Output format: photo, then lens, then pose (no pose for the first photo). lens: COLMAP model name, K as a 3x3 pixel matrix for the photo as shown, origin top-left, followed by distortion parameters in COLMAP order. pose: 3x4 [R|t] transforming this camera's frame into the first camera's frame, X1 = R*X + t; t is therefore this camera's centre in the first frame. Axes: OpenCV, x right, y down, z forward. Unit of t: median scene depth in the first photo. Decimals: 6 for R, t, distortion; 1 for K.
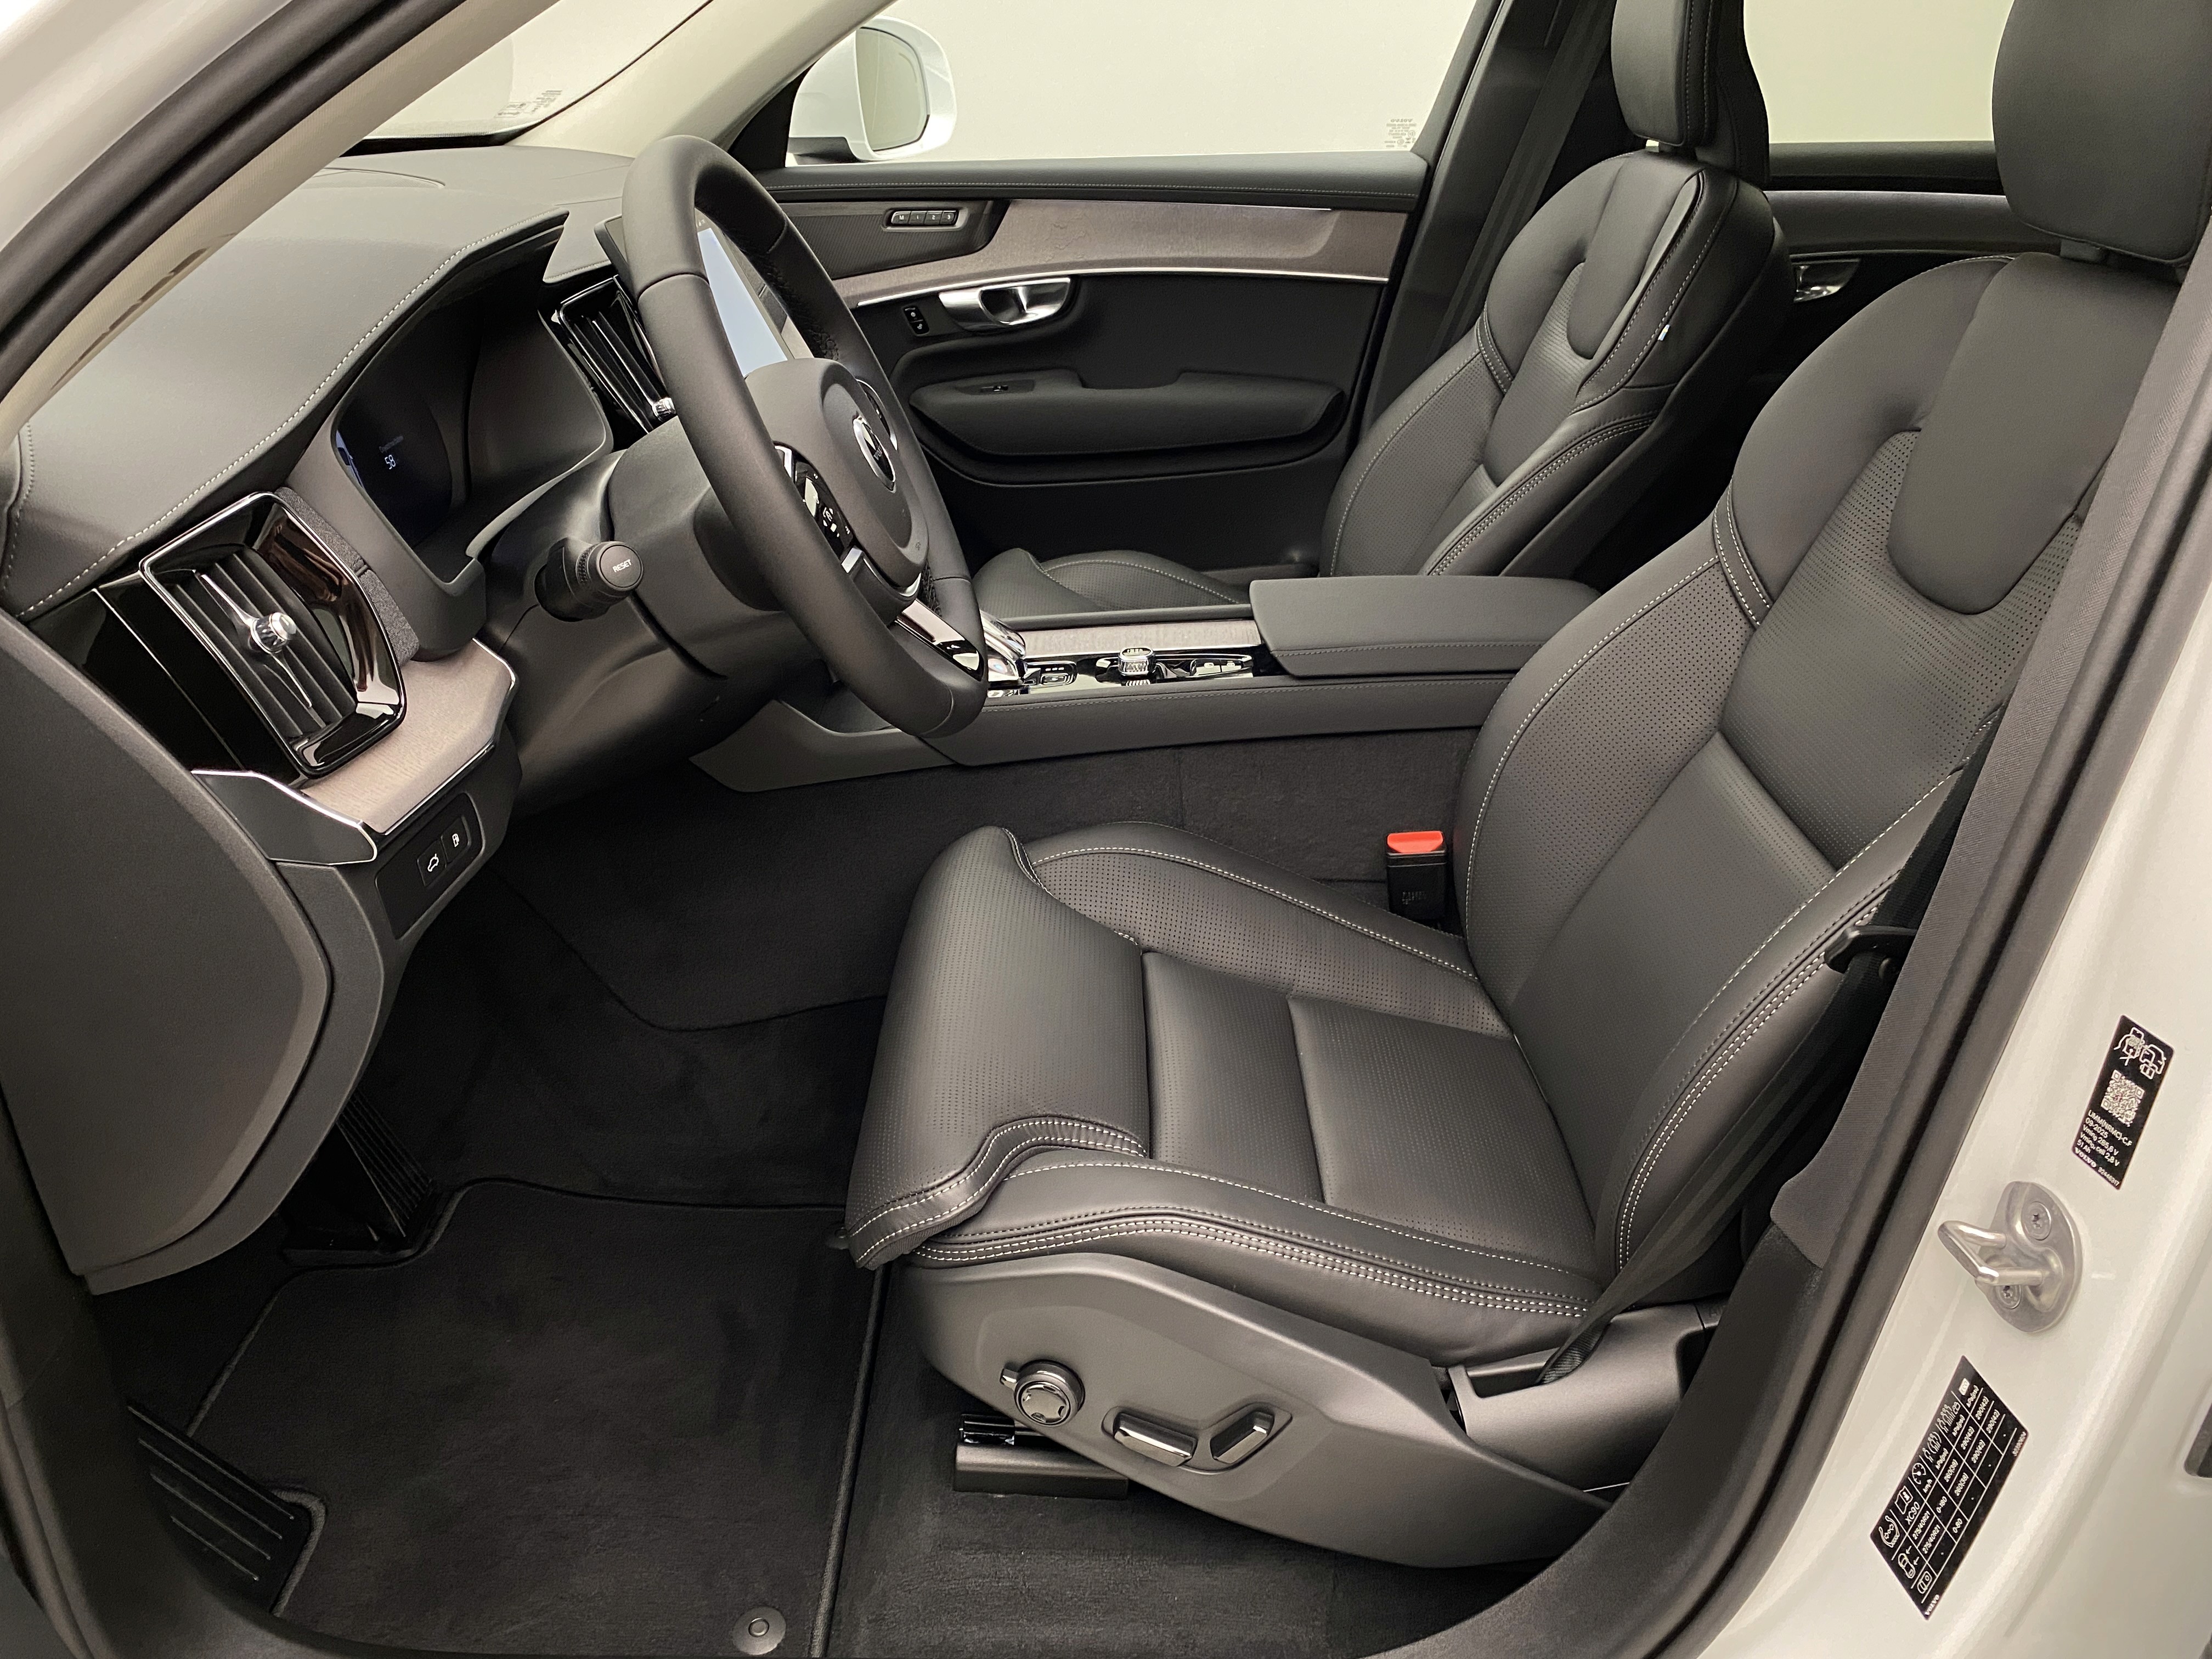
lens RADIAL K [[1695.5, 0, 1082.3], [0, 1695.5, 818.0], [0, 0, 1]] dist [0.028549, -0.021161]
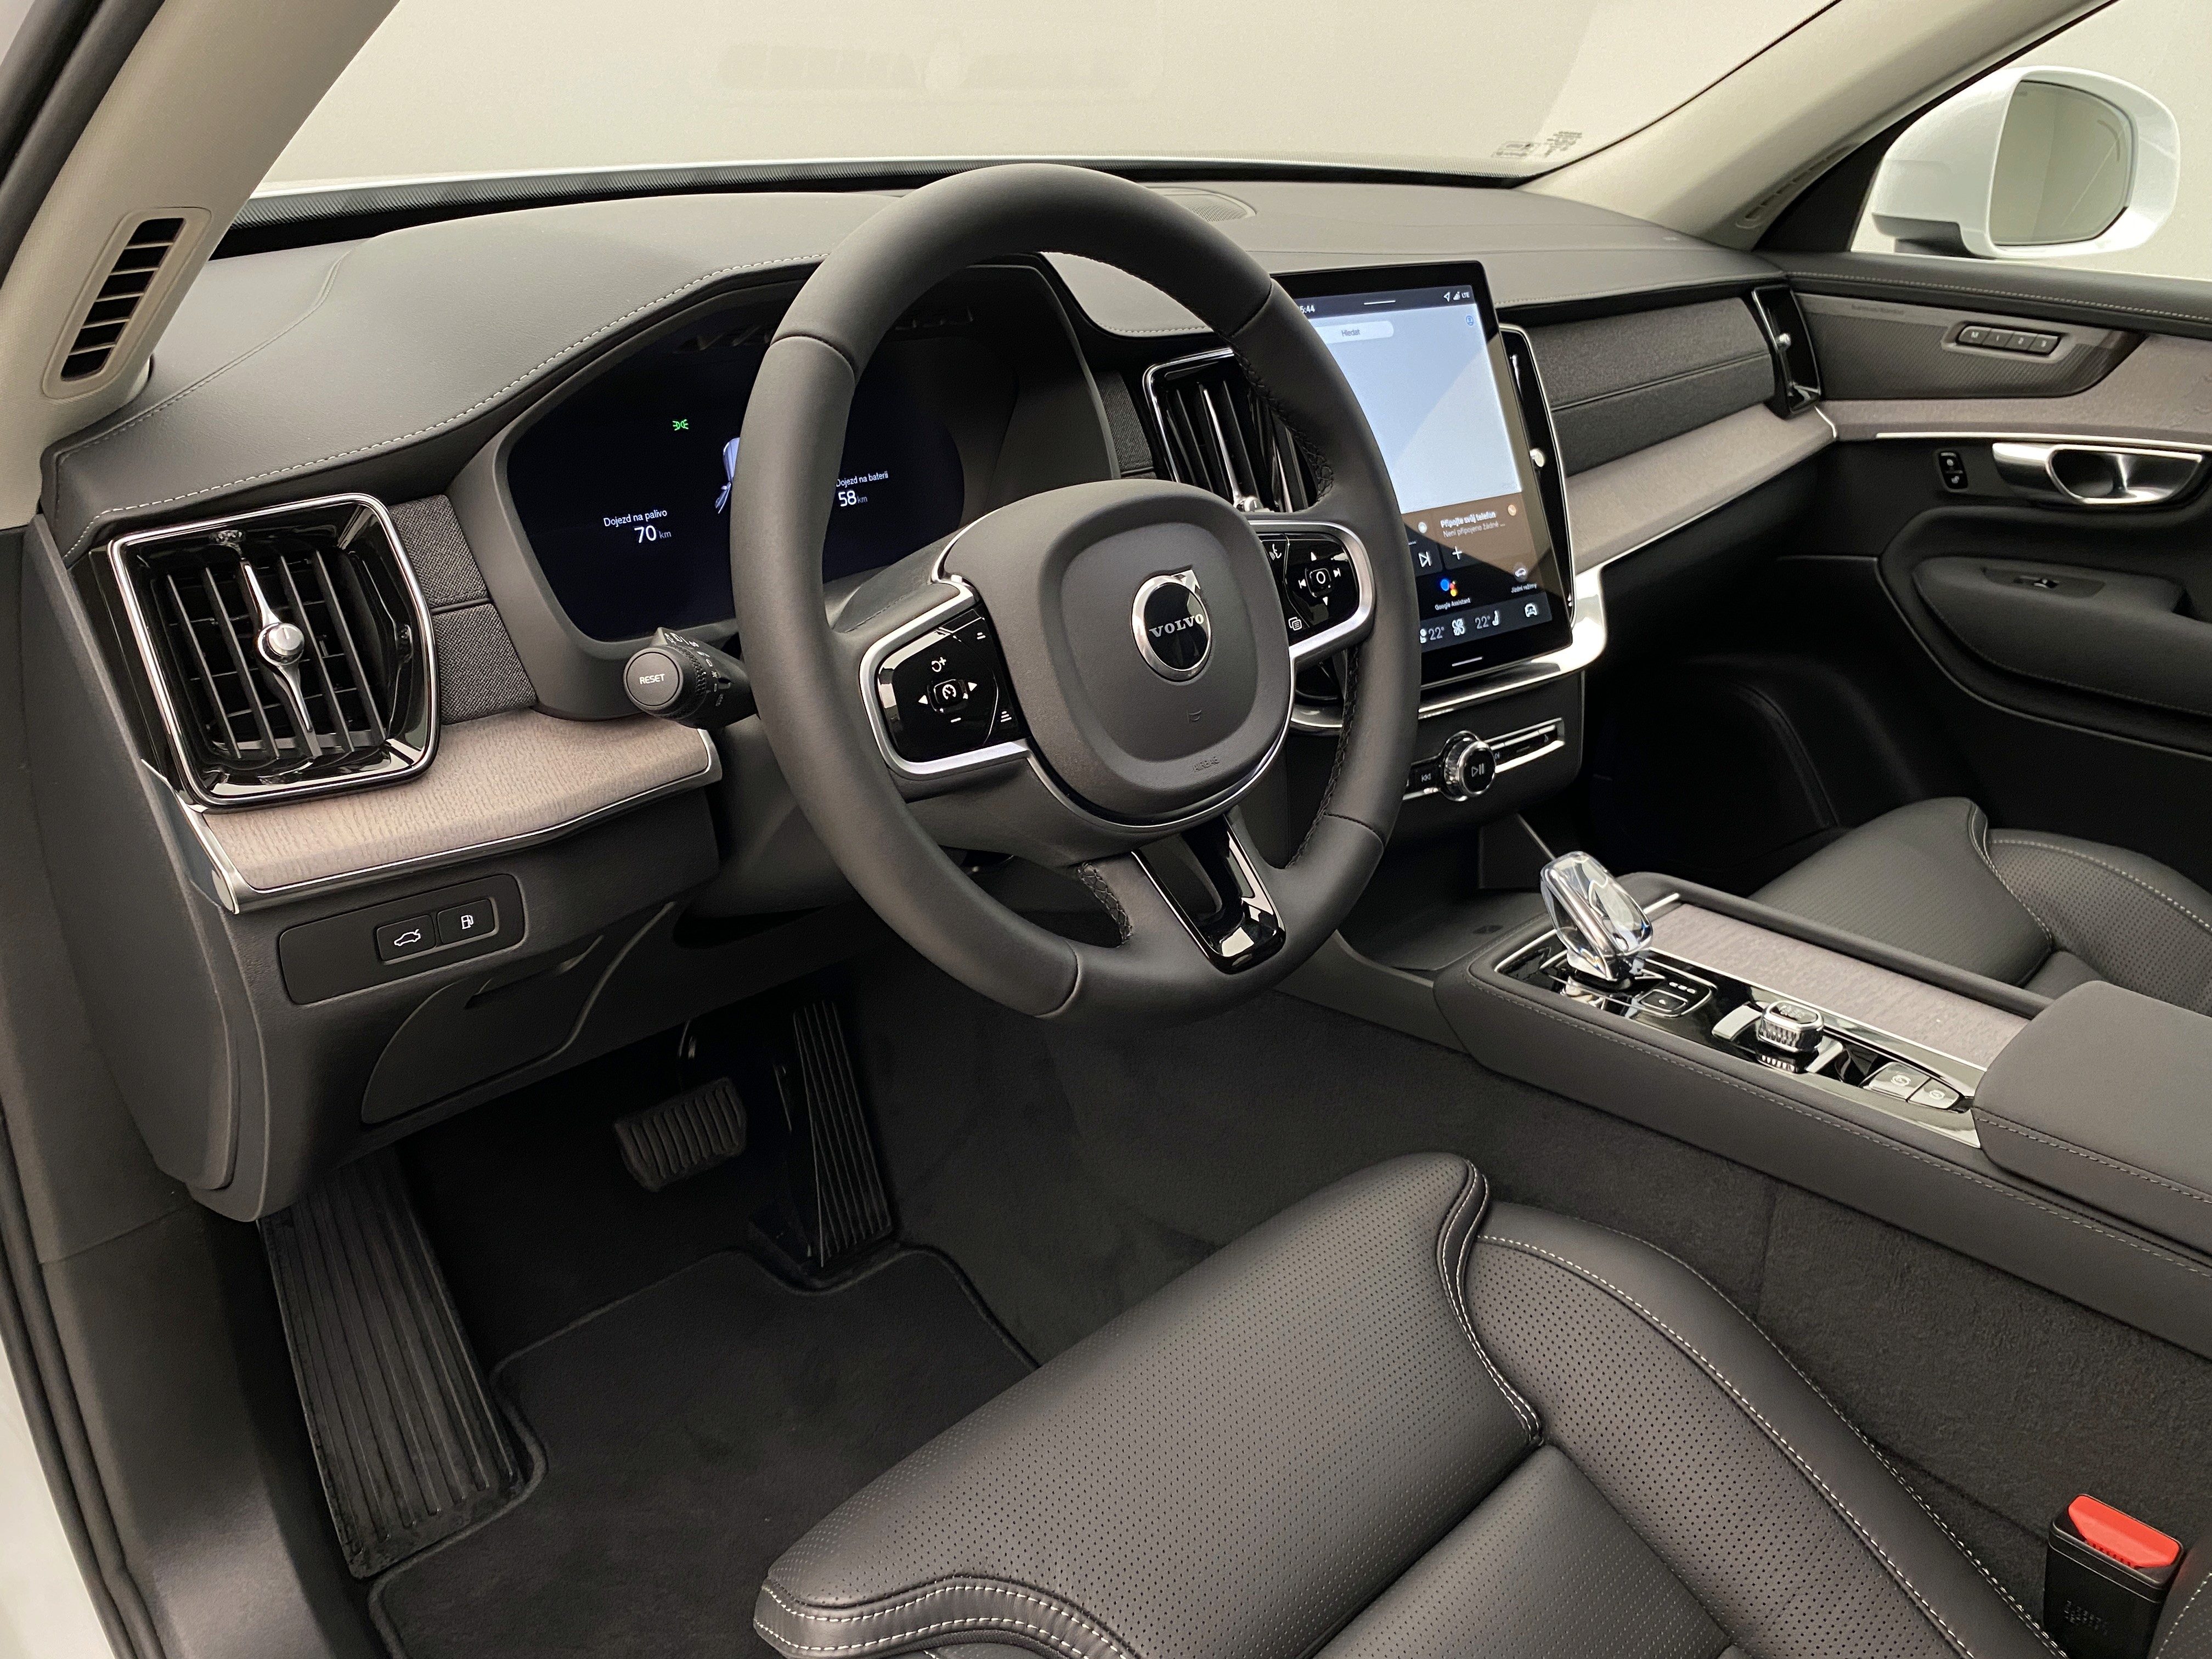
lens RADIAL K [[1695.5, 0, 1088.7], [0, 1695.5, 821.7], [0, 0, 1]] dist [0.028549, -0.021161]
pose [[0.701425, 0.329807, -0.631846, 0.243505], [-0.344843, 0.932868, 0.104115, -0.148376], [0.623767, 0.144859, 0.768069, 0.326544]]
